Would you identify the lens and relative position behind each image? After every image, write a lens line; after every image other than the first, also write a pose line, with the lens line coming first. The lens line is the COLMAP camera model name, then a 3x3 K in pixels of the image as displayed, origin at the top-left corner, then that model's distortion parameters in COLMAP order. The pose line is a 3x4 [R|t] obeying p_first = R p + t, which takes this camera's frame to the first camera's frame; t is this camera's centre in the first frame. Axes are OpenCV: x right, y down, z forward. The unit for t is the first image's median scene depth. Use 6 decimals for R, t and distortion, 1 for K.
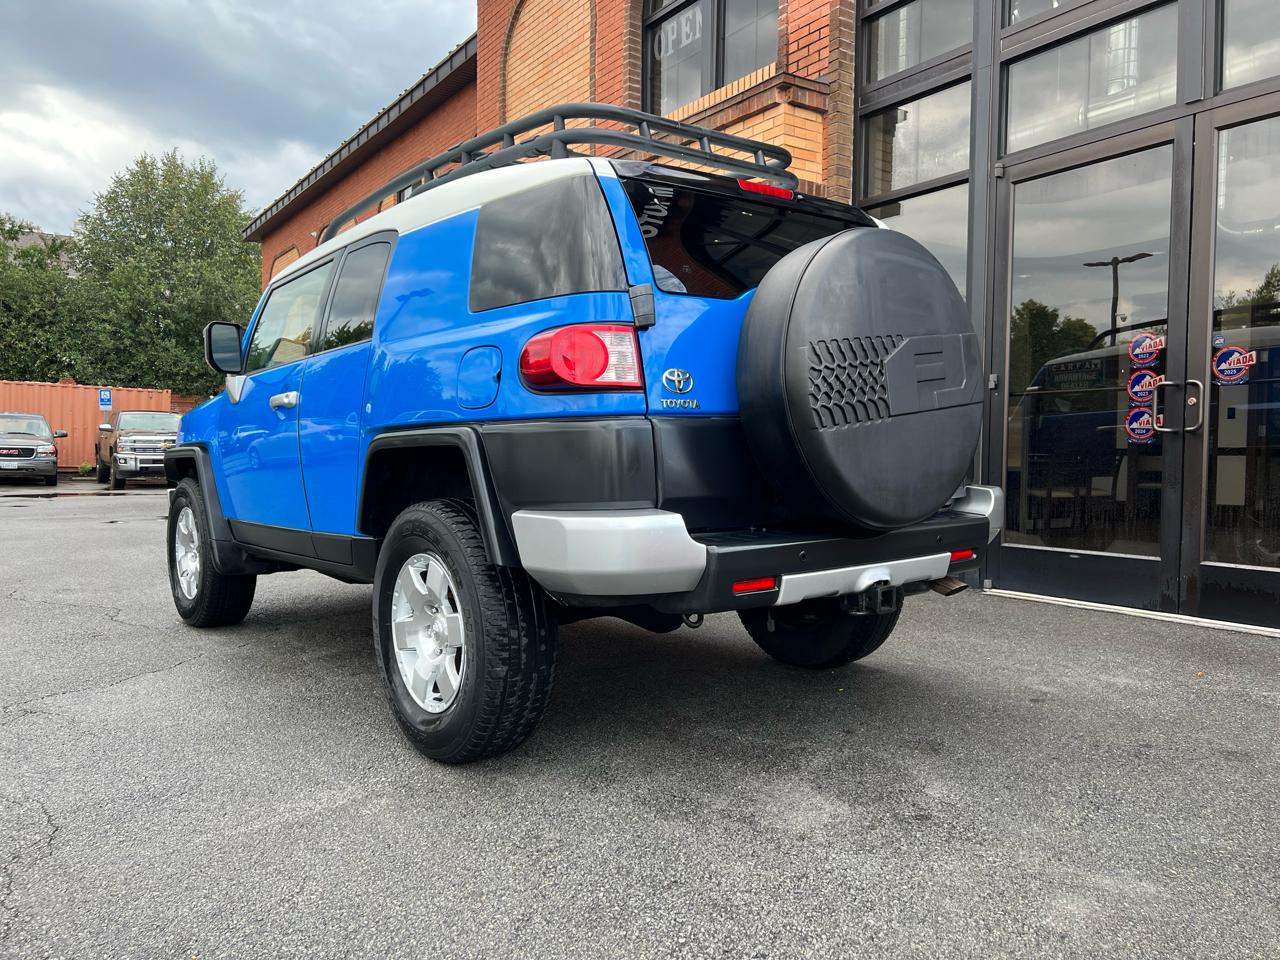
lens RADIAL K [[961.0, 0, 653.4], [0, 961.0, 484.8], [0, 0, 1]] dist [0.051894, -0.051500]
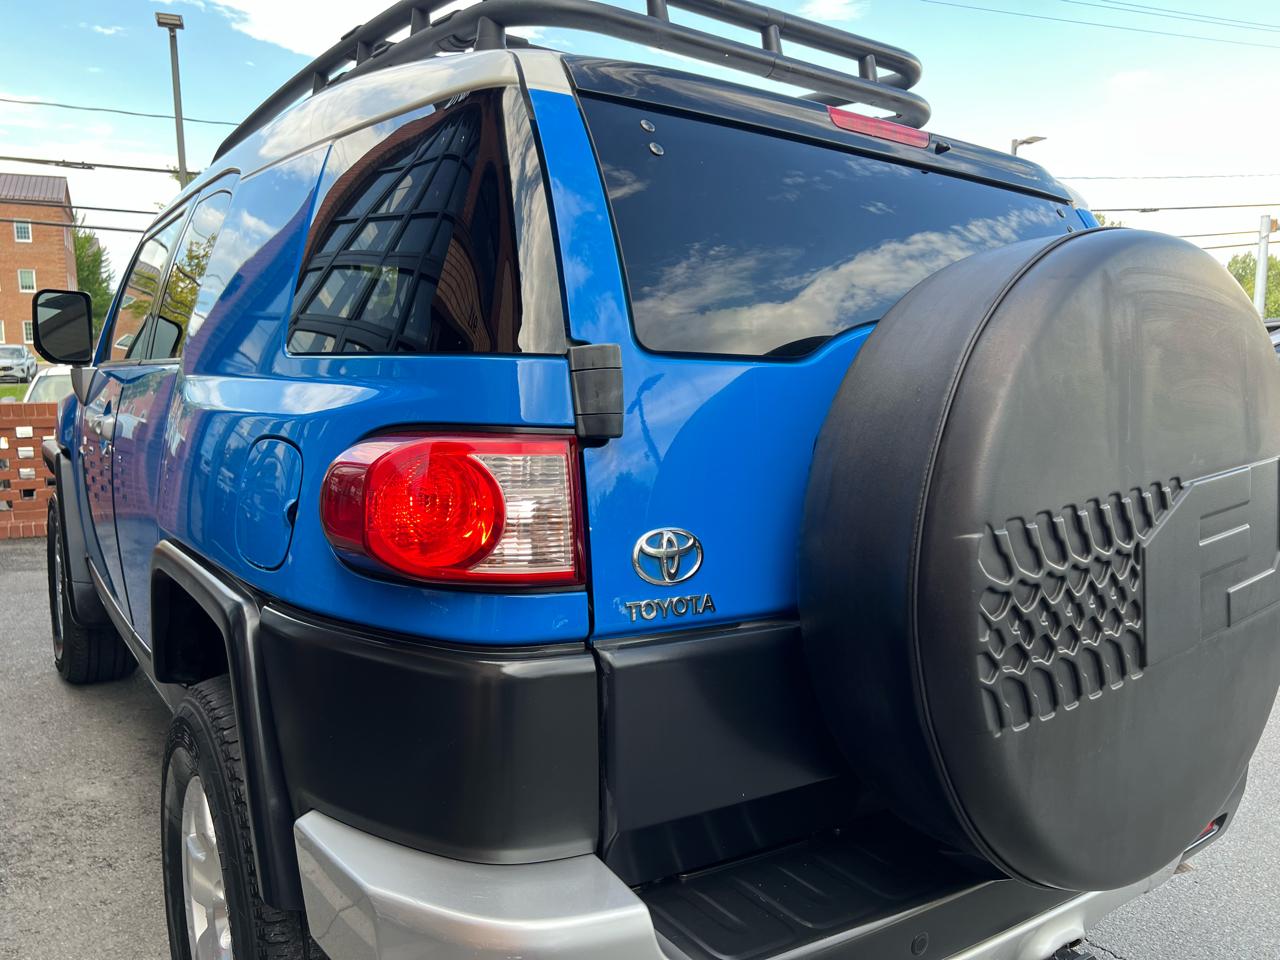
lens RADIAL K [[969.5, 0, 638.7], [0, 969.5, 467.3], [0, 0, 1]] dist [0.041393, -0.061582]
pose [[0.995784, 0.063638, -0.066059, 0.027759], [-0.059525, 0.996270, 0.062480, -0.125749], [0.069789, -0.058284, 0.995858, 0.387788]]
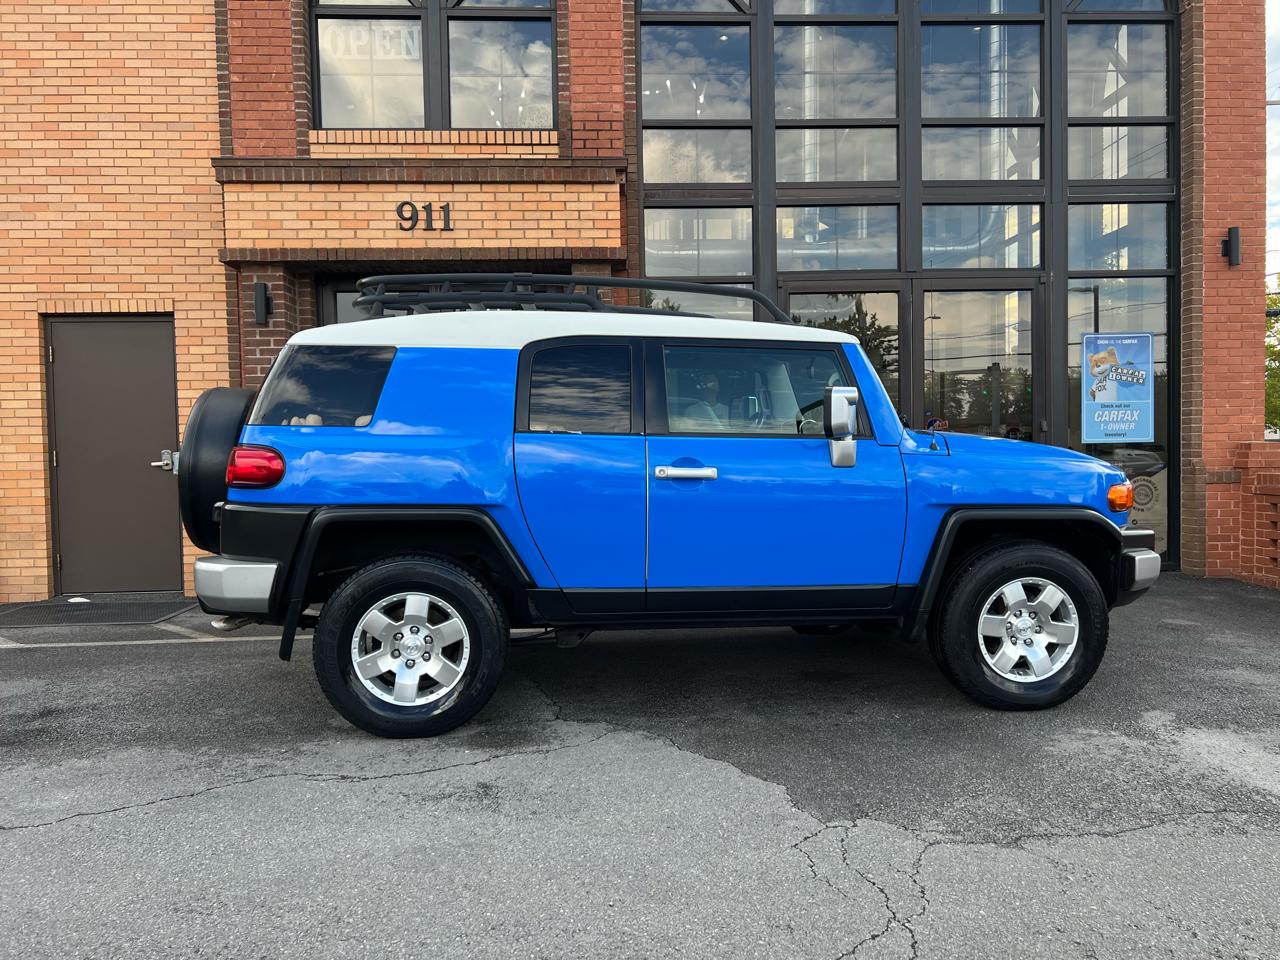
lens RADIAL K [[961.0, 0, 653.4], [0, 961.0, 484.8], [0, 0, 1]] dist [0.051894, -0.051500]
pose [[0.528506, -0.046196, 0.847672, -1.509733], [0.048665, 0.998525, 0.024075, -0.114357], [-0.847534, 0.028528, 0.529974, 0.669610]]
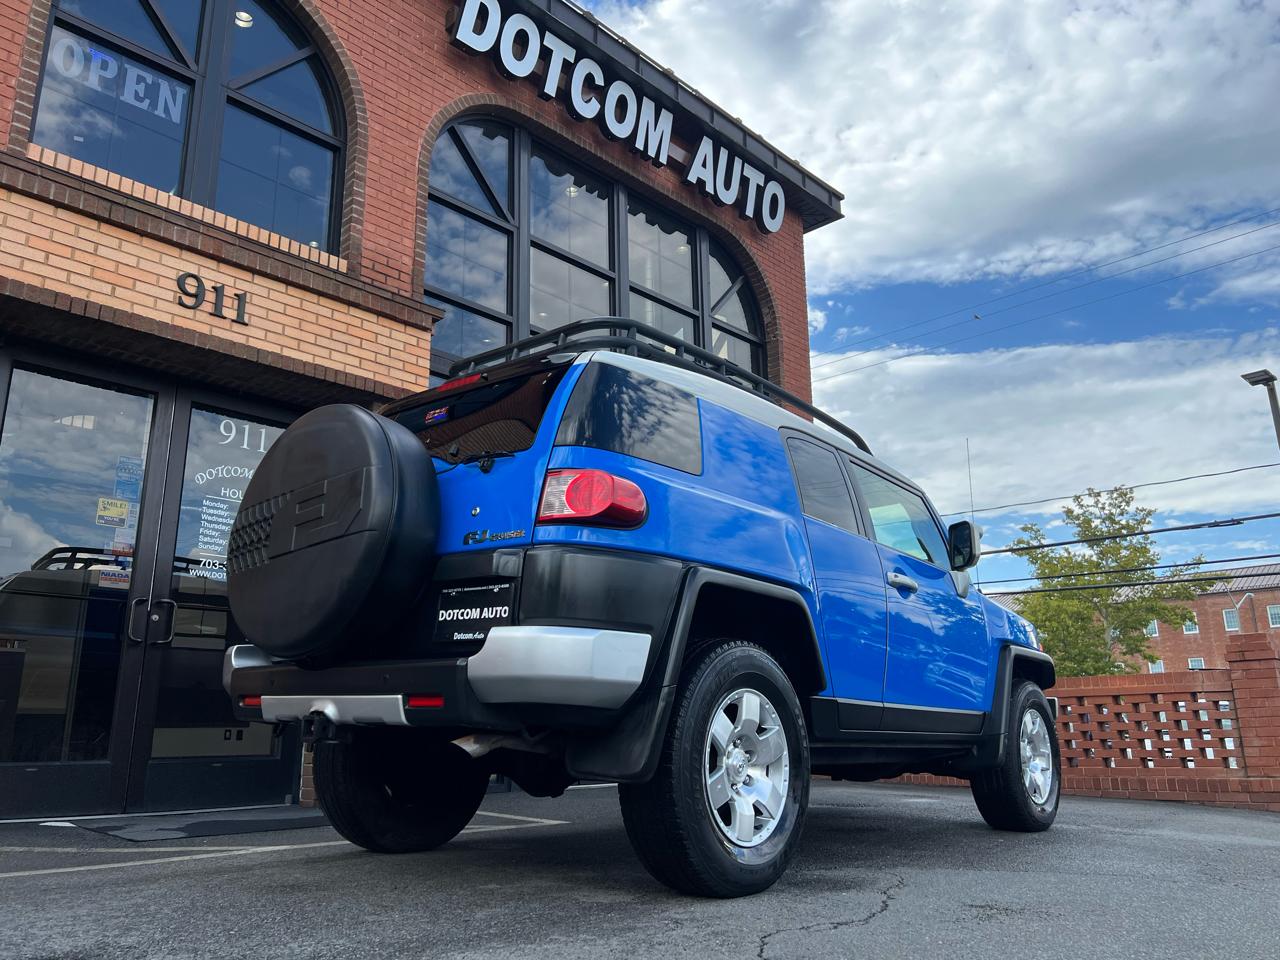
lens RADIAL K [[958.8, 0, 647.2], [0, 958.8, 482.3], [0, 0, 1]] dist [0.048891, -0.046652]
pose [[-0.201917, 0.247019, 0.947740, -1.569956], [0.045280, 0.968991, -0.242911, 0.051348], [-0.978355, -0.006134, -0.206841, 1.788510]]
